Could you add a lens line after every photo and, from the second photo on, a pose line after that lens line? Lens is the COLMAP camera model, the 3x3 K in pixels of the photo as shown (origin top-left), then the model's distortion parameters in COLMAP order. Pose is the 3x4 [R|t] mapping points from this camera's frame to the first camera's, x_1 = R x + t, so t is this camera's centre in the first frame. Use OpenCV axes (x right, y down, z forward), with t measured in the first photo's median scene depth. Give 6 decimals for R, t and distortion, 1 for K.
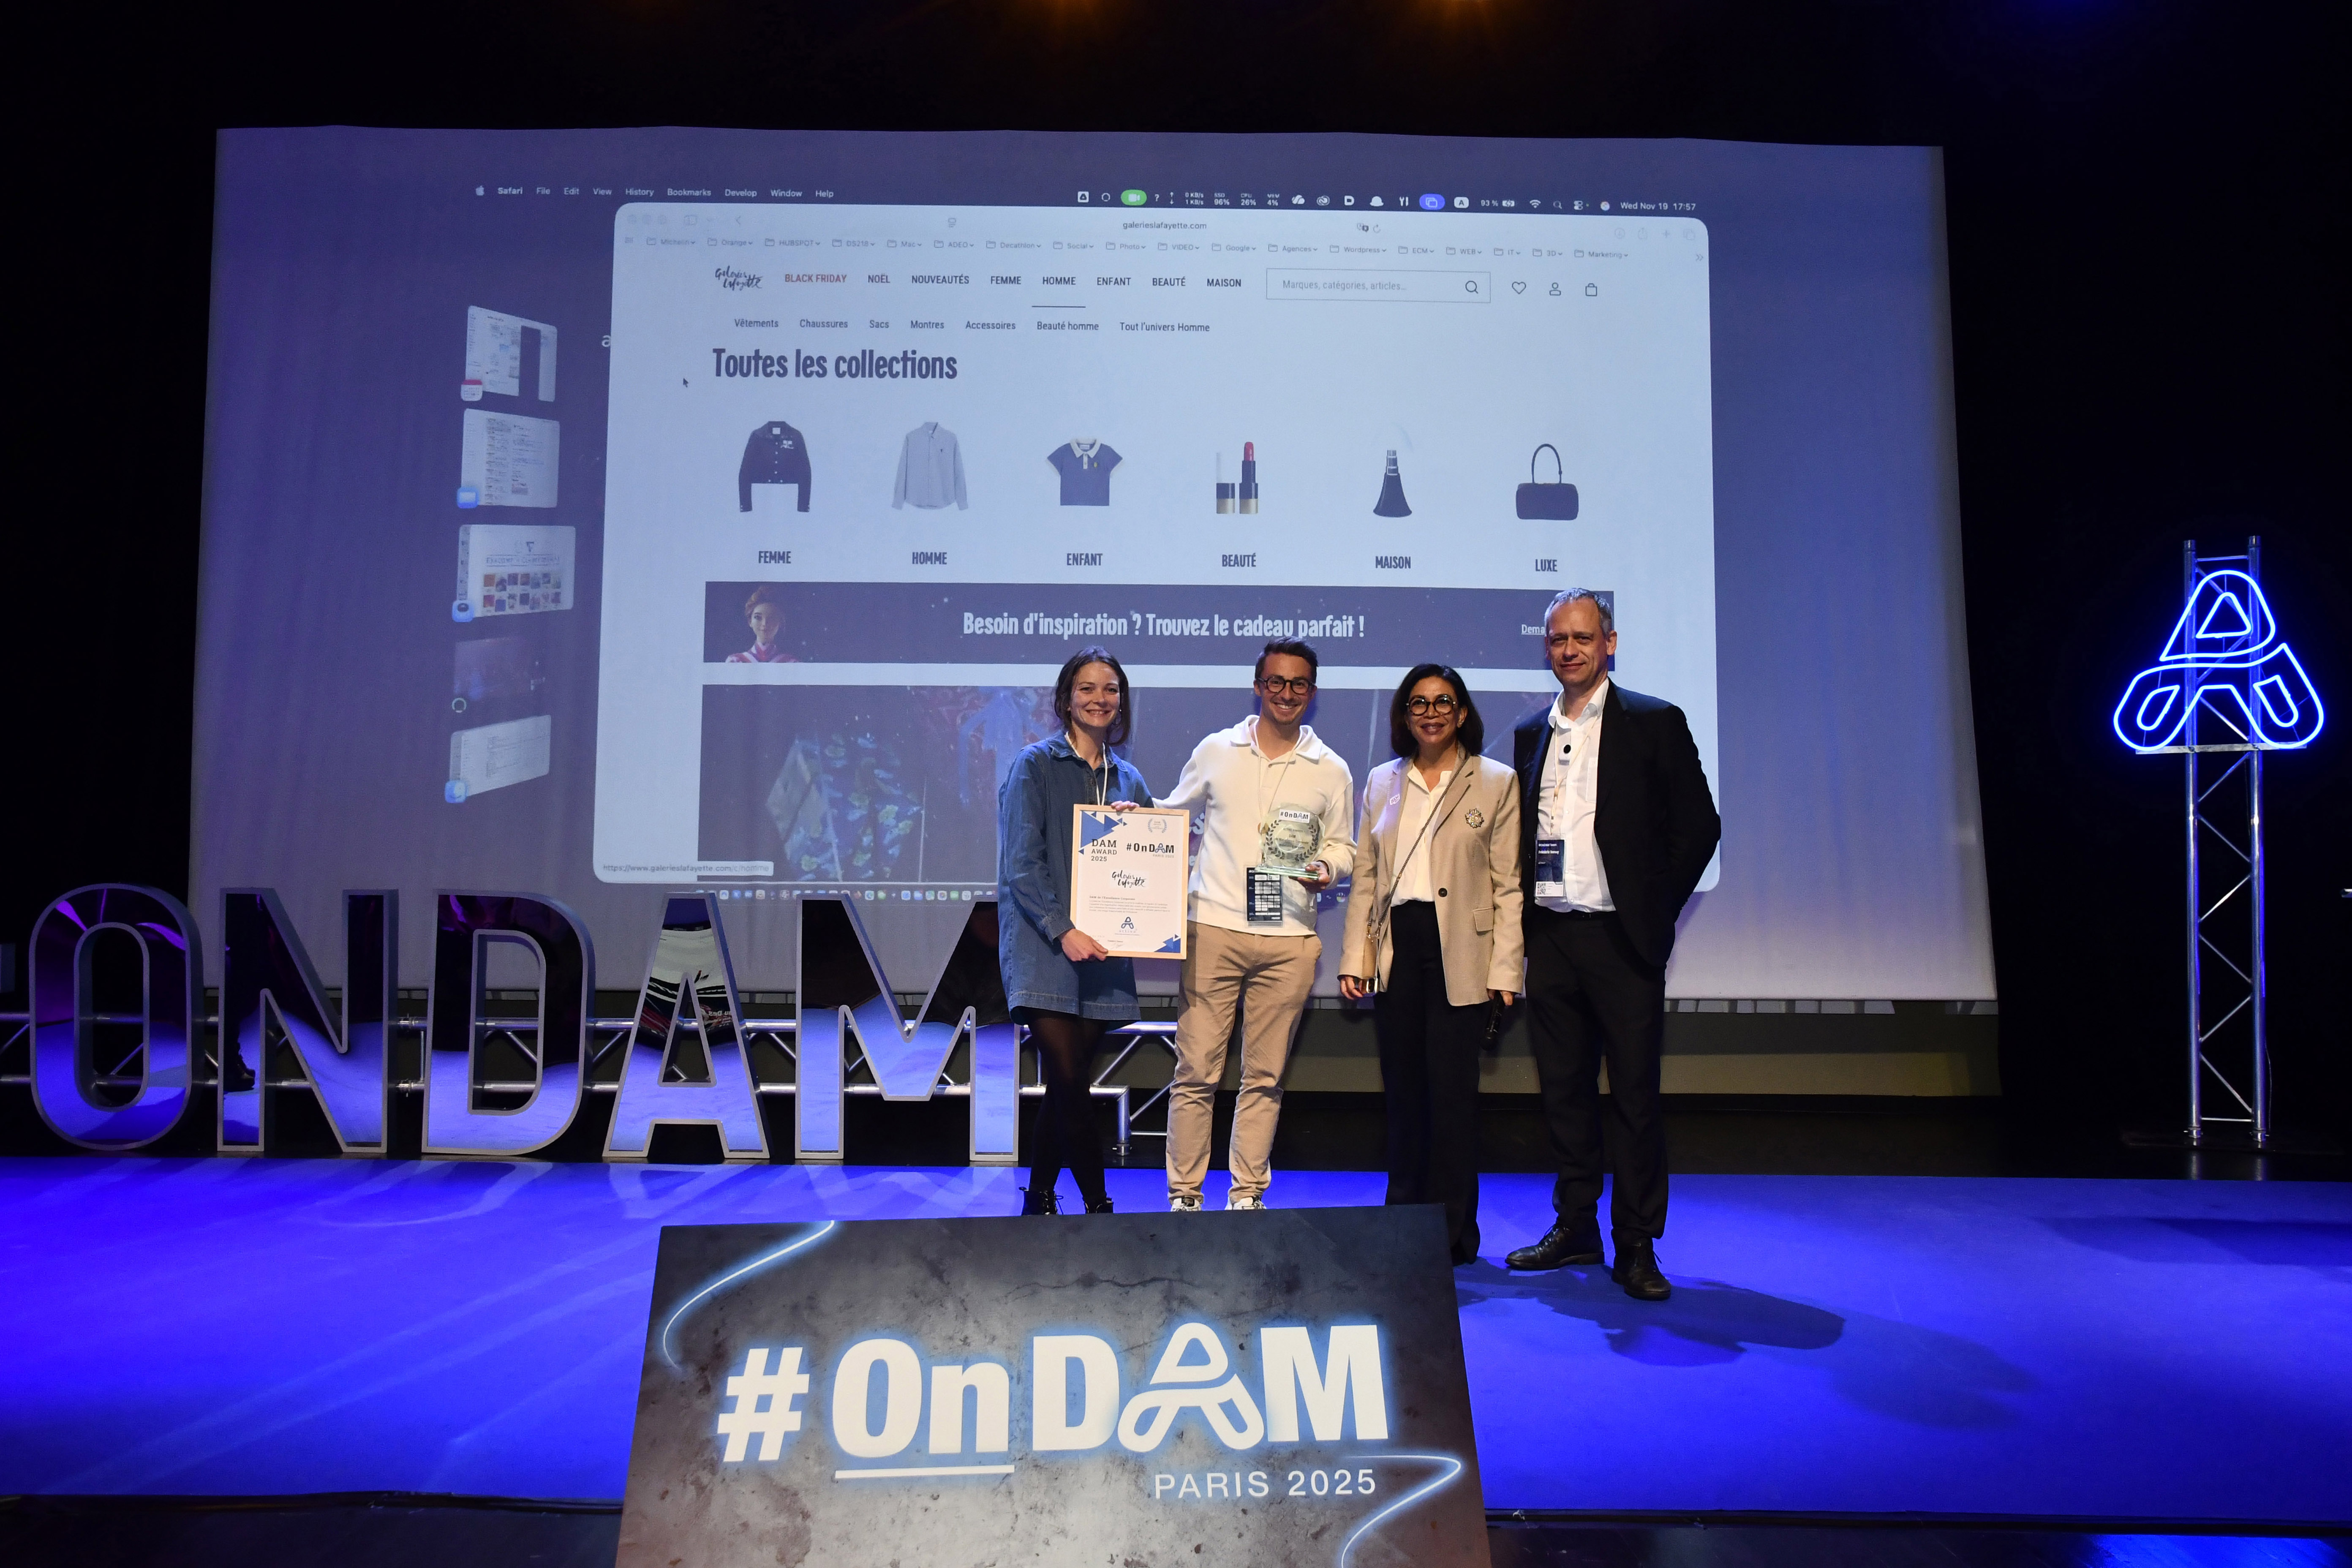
lens RADIAL K [[2164.1, 0, 1152.8], [0, 2164.1, 816.2], [0, 0, 1]] dist [-0.011396, 0.000000]
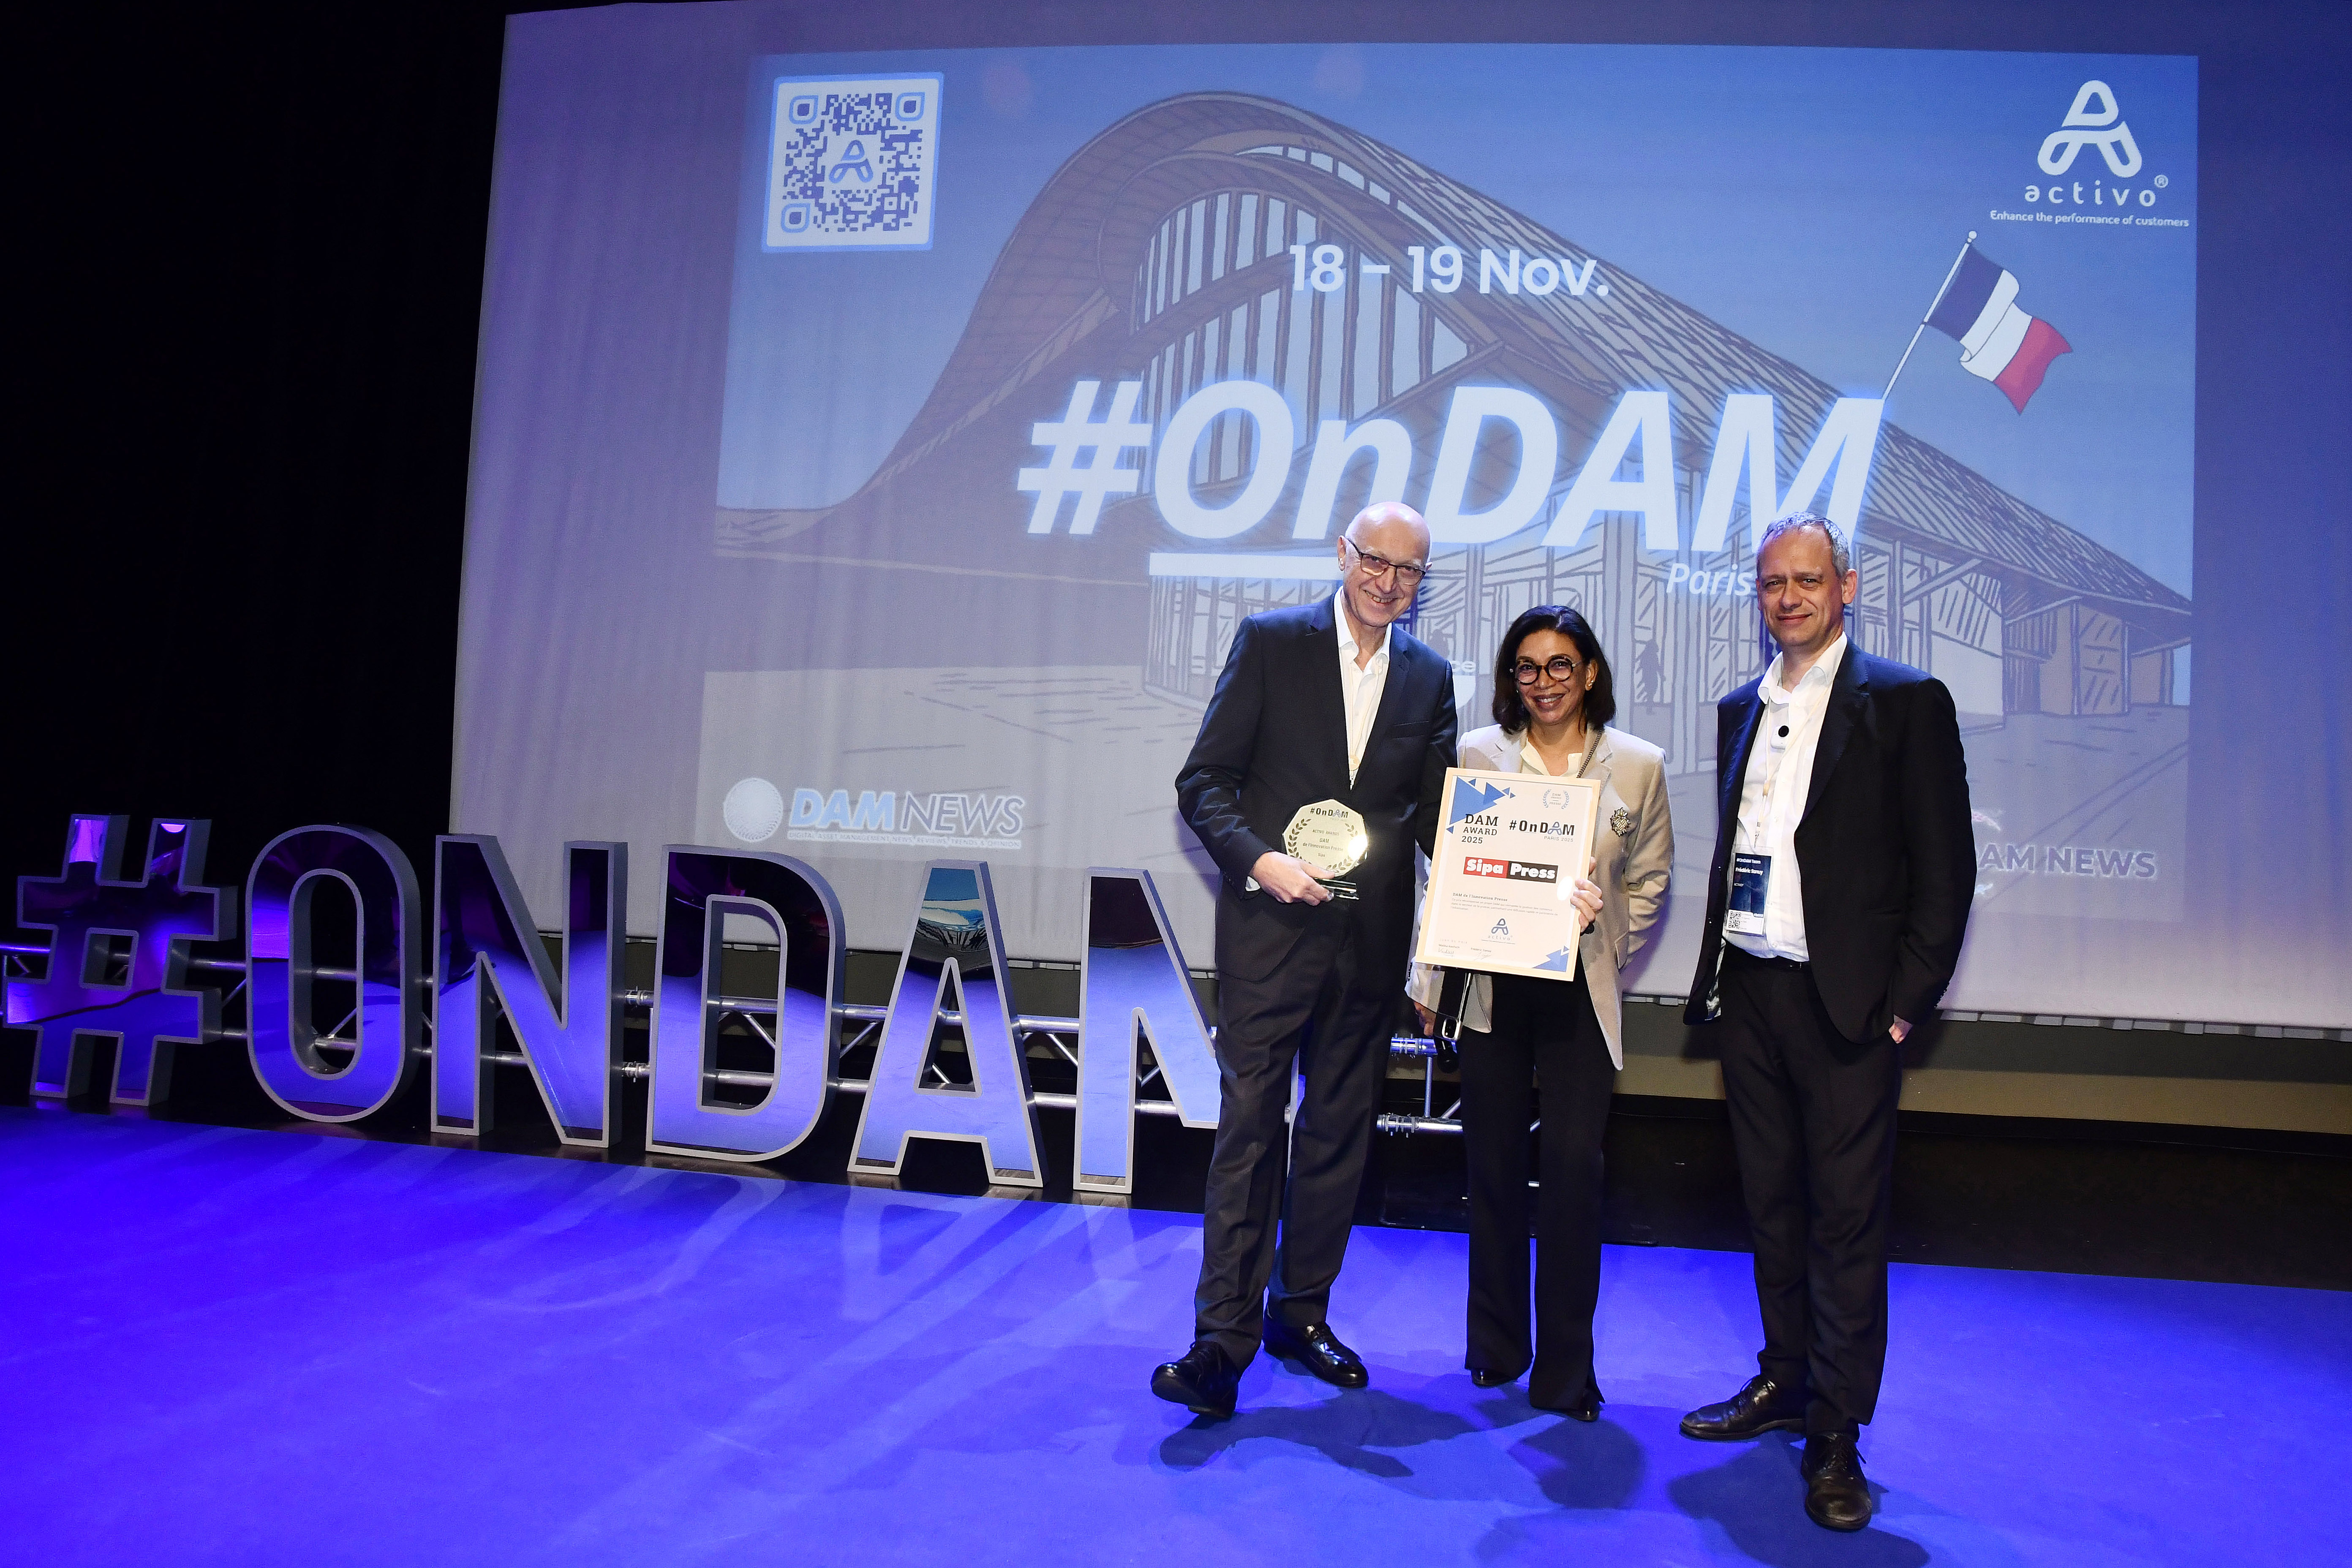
lens RADIAL K [[1681.2, 0, 1125.9], [0, 1681.2, 827.2], [0, 0, 1]] dist [-0.114066, 0.049261]
pose [[0.988850, 0.037155, -0.144207, -0.058499], [-0.031034, 0.998529, 0.044466, -0.007806], [0.145647, -0.039494, 0.988548, 0.377048]]
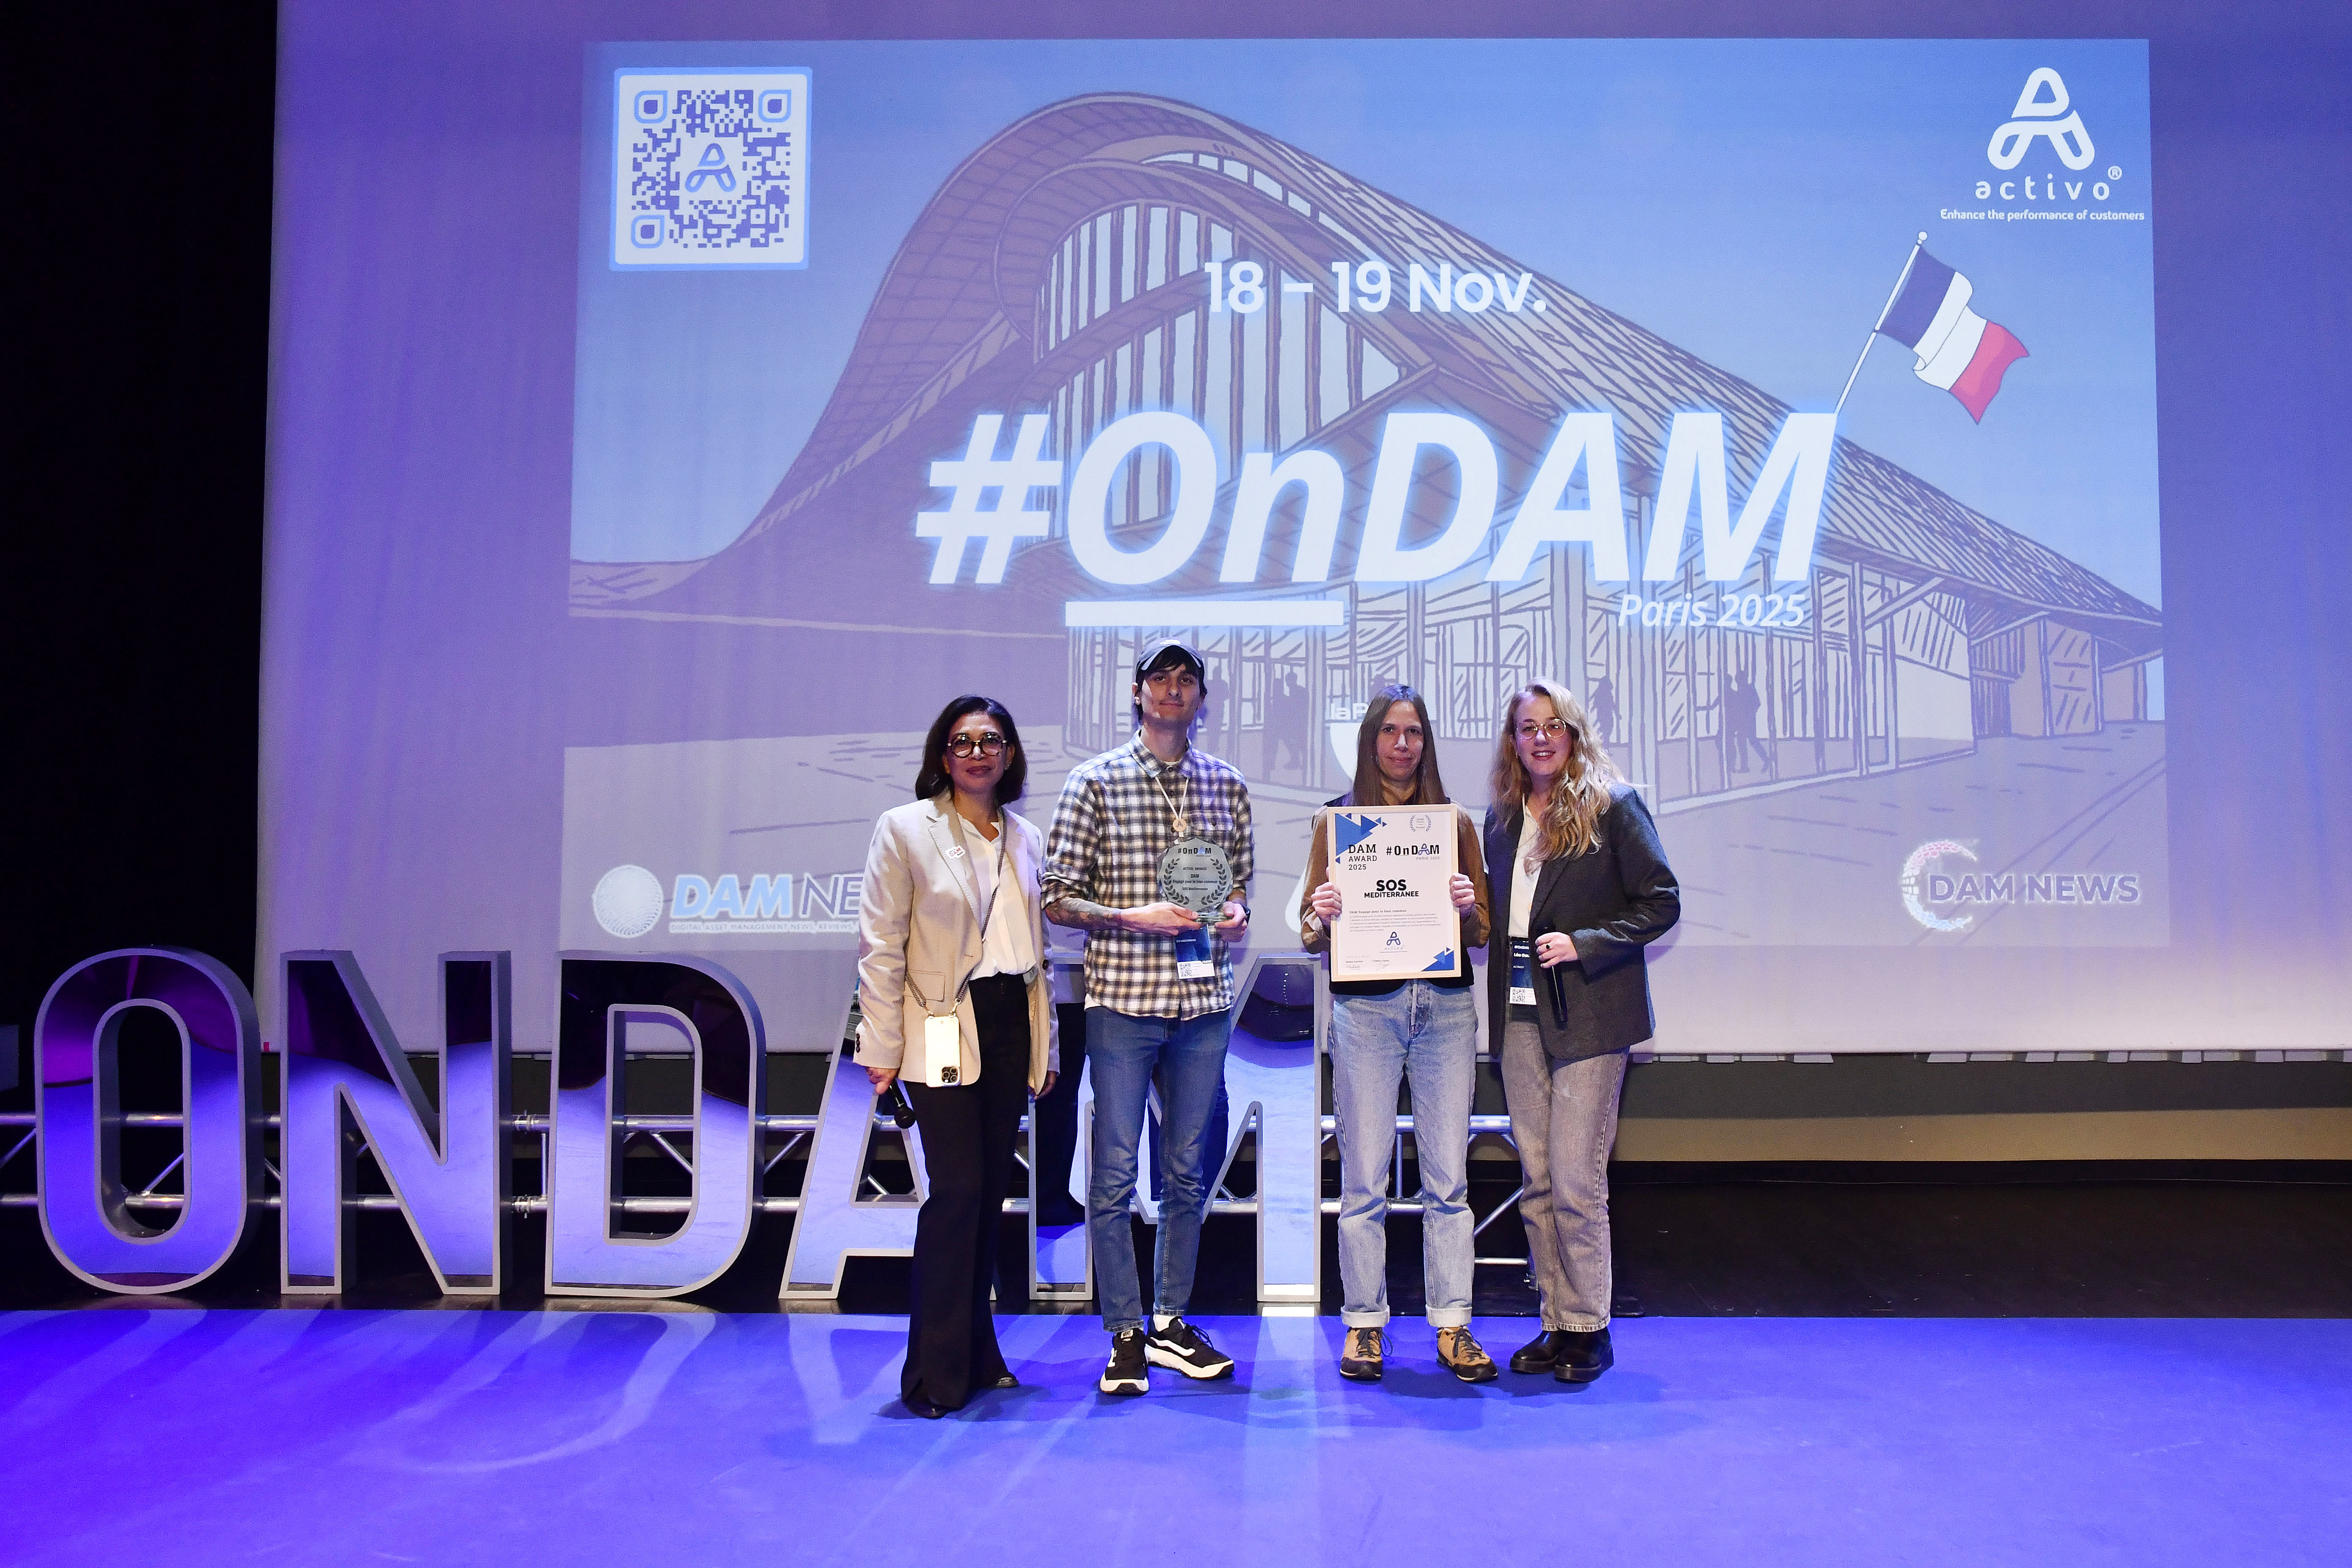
lens RADIAL K [[2164.1, 0, 1256.5], [0, 2164.1, 782.4], [0, 0, 1]] dist [-0.011396, 0.000000]
pose [[0.999836, -0.010641, -0.014682, -0.070531], [0.010784, 0.999895, 0.009718, -0.031443], [0.014578, -0.009874, 0.999845, 0.232160]]
